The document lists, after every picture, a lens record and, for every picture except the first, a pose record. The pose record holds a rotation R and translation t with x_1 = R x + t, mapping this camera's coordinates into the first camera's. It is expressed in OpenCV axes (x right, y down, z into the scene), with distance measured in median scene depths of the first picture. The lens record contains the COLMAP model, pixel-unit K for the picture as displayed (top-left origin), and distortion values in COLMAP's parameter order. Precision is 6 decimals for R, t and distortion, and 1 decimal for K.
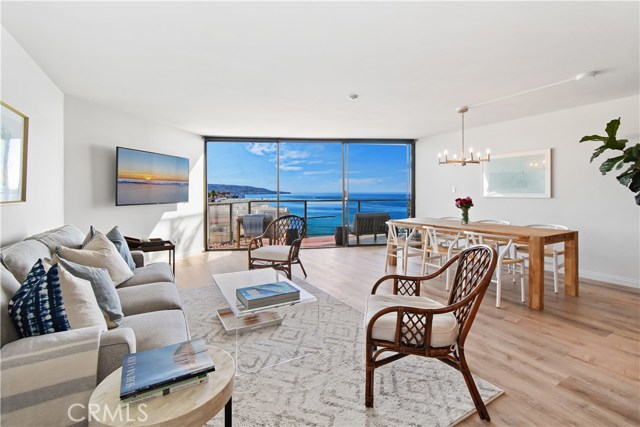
lens RADIAL K [[282.8, 0, 305.9], [0, 282.8, 192.5], [0, 0, 1]] dist [0.055632, 0.000062]
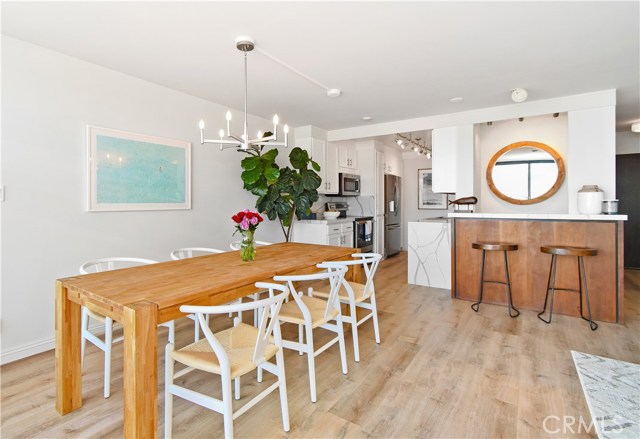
lens RADIAL K [[313.0, 0, 312.9], [0, 313.0, 201.0], [0, 0, 1]] dist [0.001200, 0.000061]
pose [[-0.455599, 0.002057, 0.890183, -0.020210], [0.000153, 0.999997, -0.002232, 0.000693], [-0.890185, -0.000881, -0.455598, 0.956579]]
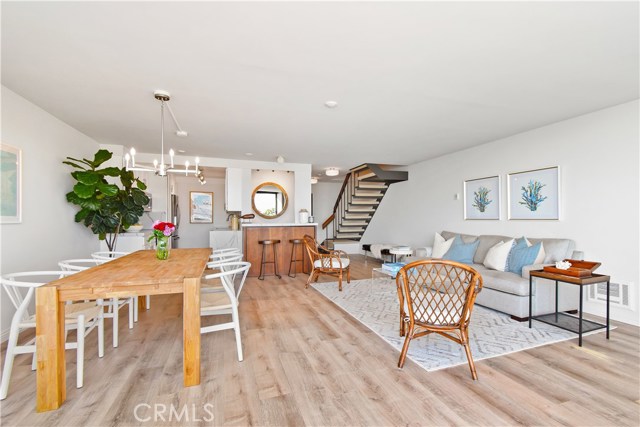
lens RADIAL K [[273.7, 0, 320.0], [0, 273.7, 213.5], [0, 0, 1]] dist [0.000999, 0.000098]
pose [[-0.987552, 0.002371, 0.157273, 0.048485], [-0.000627, 0.999819, -0.019006, 0.008201], [-0.157290, -0.018868, -0.987372, 1.319304]]
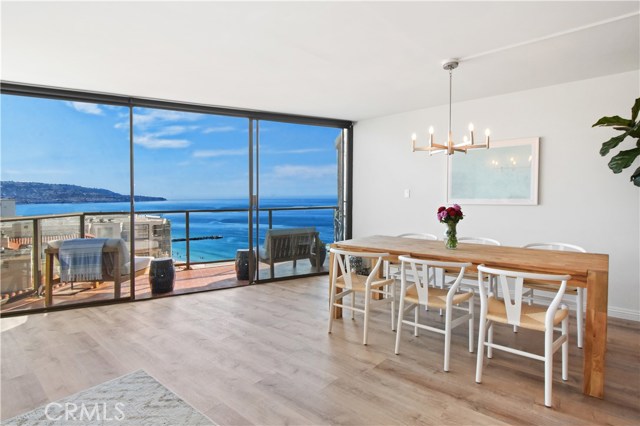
lens RADIAL K [[341.2, 0, 319.3], [0, 341.2, 199.7], [0, 0, 1]] dist [-0.004199, -0.000857]
pose [[0.938383, -0.003142, 0.345582, 0.020601], [0.001245, 0.999983, 0.005712, 0.000101], [-0.345594, -0.004929, 0.938371, 0.340341]]
